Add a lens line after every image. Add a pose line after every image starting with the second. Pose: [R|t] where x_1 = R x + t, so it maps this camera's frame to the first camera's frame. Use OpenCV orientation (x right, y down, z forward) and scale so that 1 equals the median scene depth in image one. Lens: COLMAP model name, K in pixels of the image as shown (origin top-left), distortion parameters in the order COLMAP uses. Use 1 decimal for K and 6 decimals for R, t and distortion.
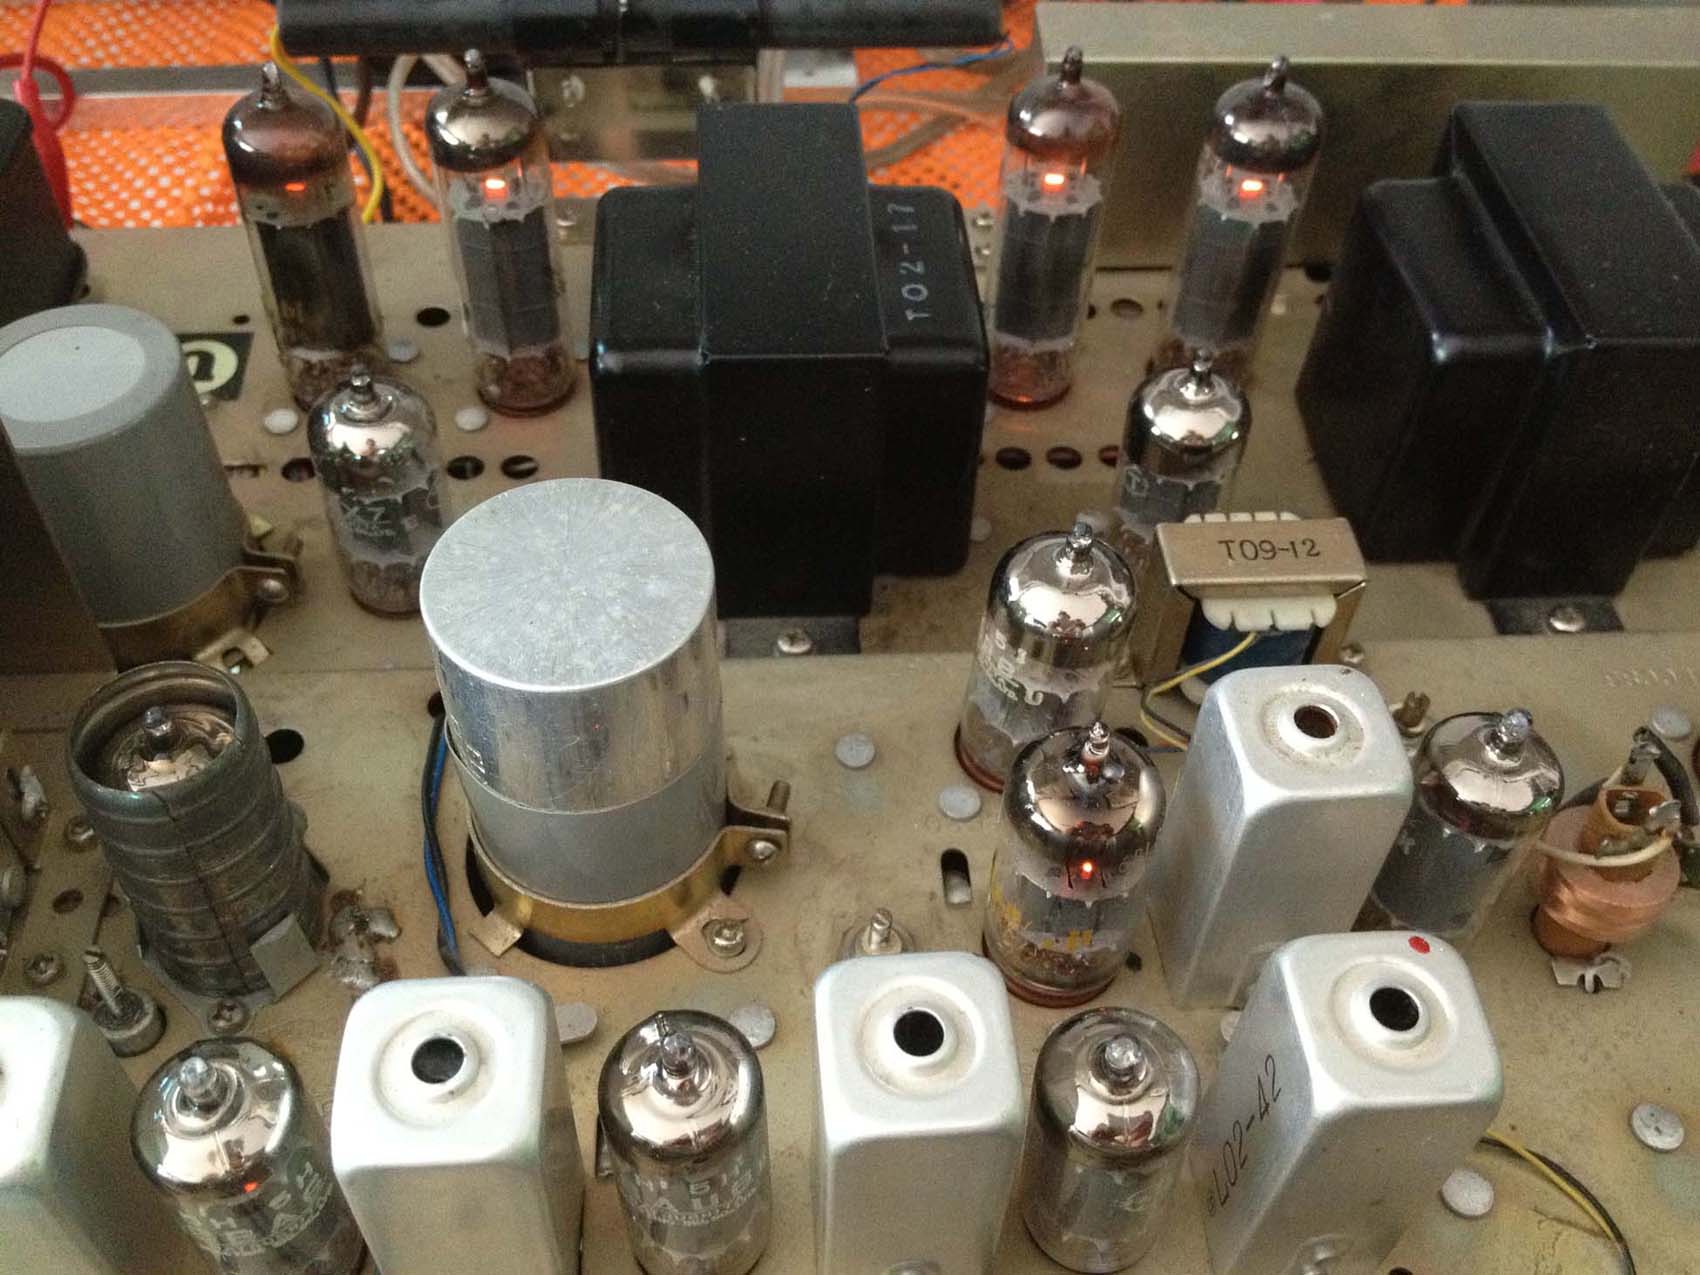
lens RADIAL K [[1628.1, 0, 850.0], [0, 1628.1, 637.5], [0, 0, 1]] dist [0.068019, -0.177447]
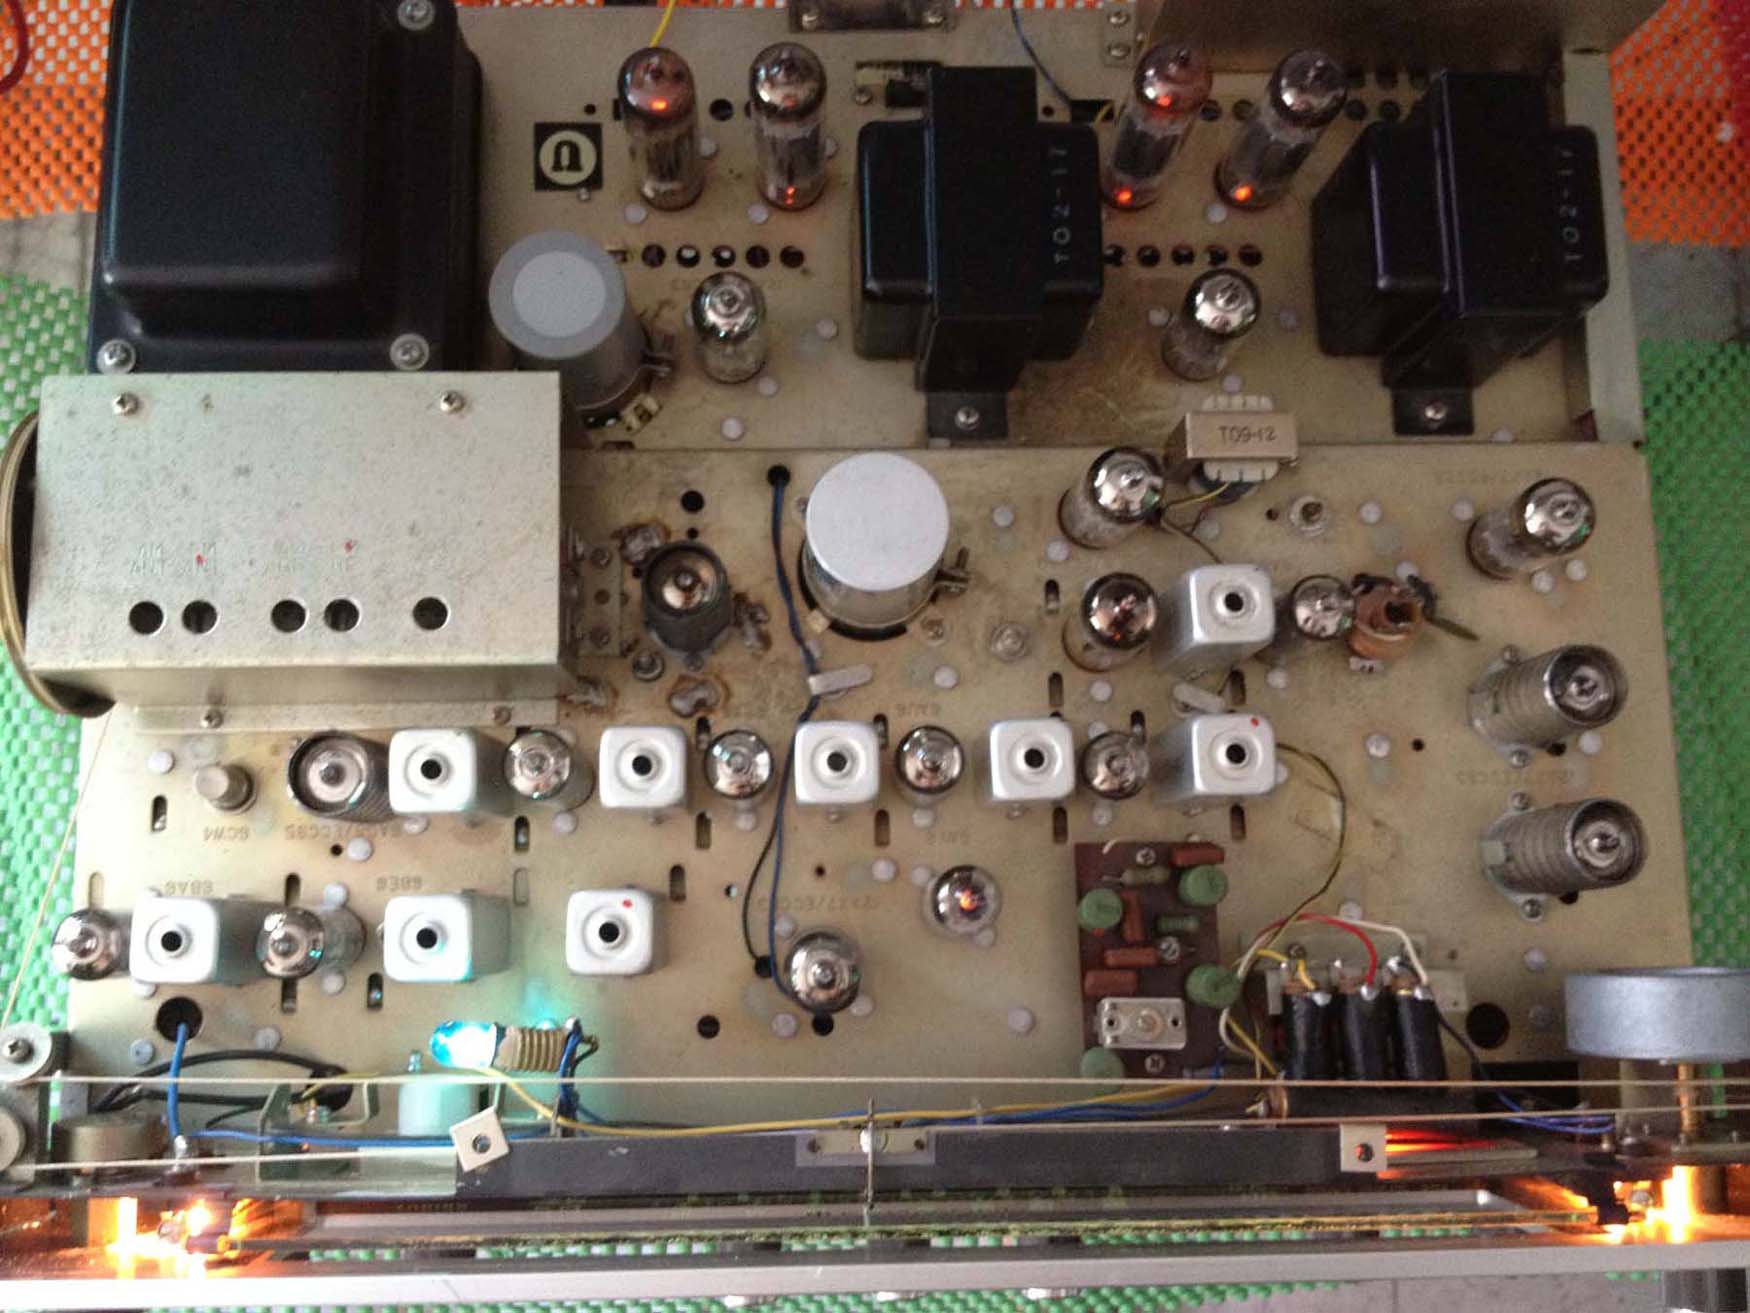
lens RADIAL K [[1675.9, 0, 875.0], [0, 1675.9, 656.5], [0, 0, 1]] dist [0.068019, -0.177447]
pose [[0.998695, 0.051065, 0.001174, -0.139646], [-0.044130, 0.851051, 0.523225, -0.802965], [0.025719, -0.522594, 0.852193, -0.711063]]
